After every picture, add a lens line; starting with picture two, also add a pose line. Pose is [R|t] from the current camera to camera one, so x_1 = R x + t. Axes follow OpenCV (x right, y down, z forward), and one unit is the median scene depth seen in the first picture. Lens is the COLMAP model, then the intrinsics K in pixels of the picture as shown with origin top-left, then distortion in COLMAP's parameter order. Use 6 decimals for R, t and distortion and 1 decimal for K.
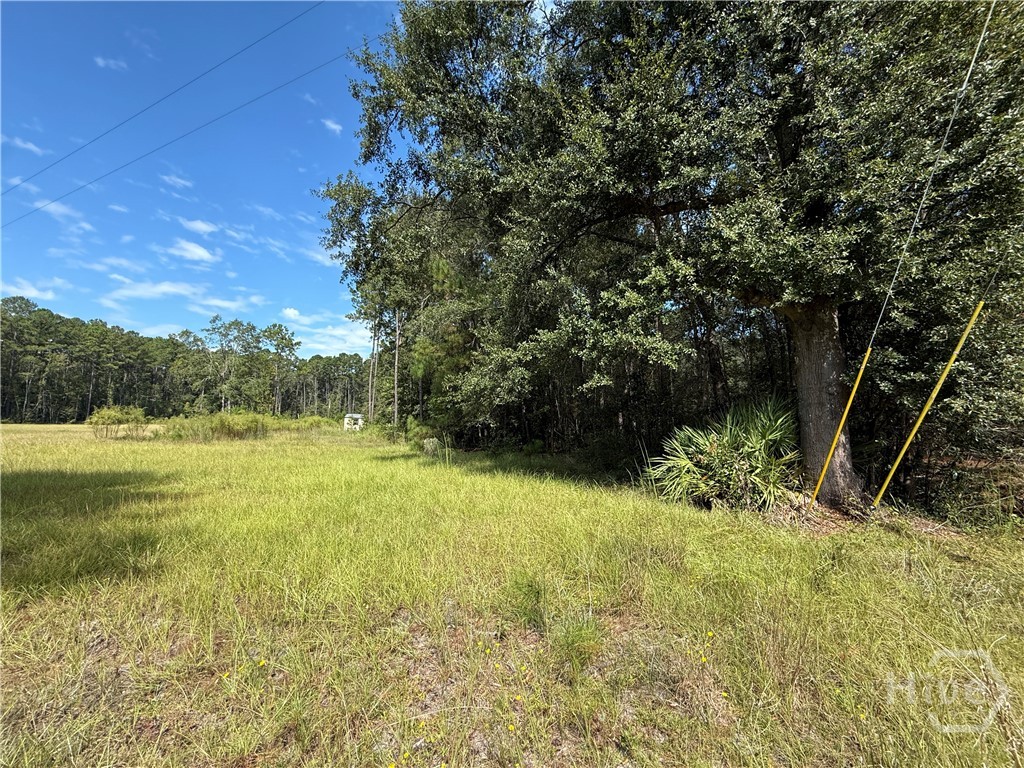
lens RADIAL K [[406.0, 0, 509.8], [0, 406.0, 382.6], [0, 0, 1]] dist [-0.000526, 0.000023]
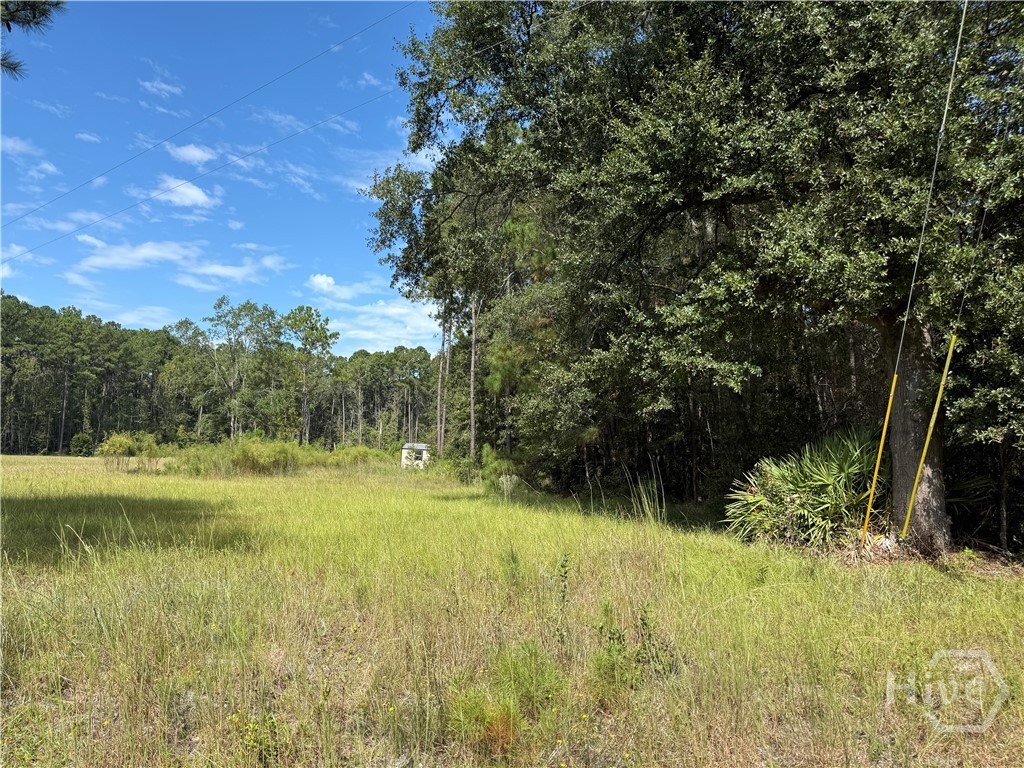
lens RADIAL K [[709.1, 0, 514.3], [0, 709.1, 385.9], [0, 0, 1]] dist [0.103410, -0.149318]
pose [[0.973224, -0.010383, -0.229622, 0.184853], [0.008823, 0.999930, -0.007820, -0.024800], [0.229688, 0.005584, 0.973248, -0.411094]]
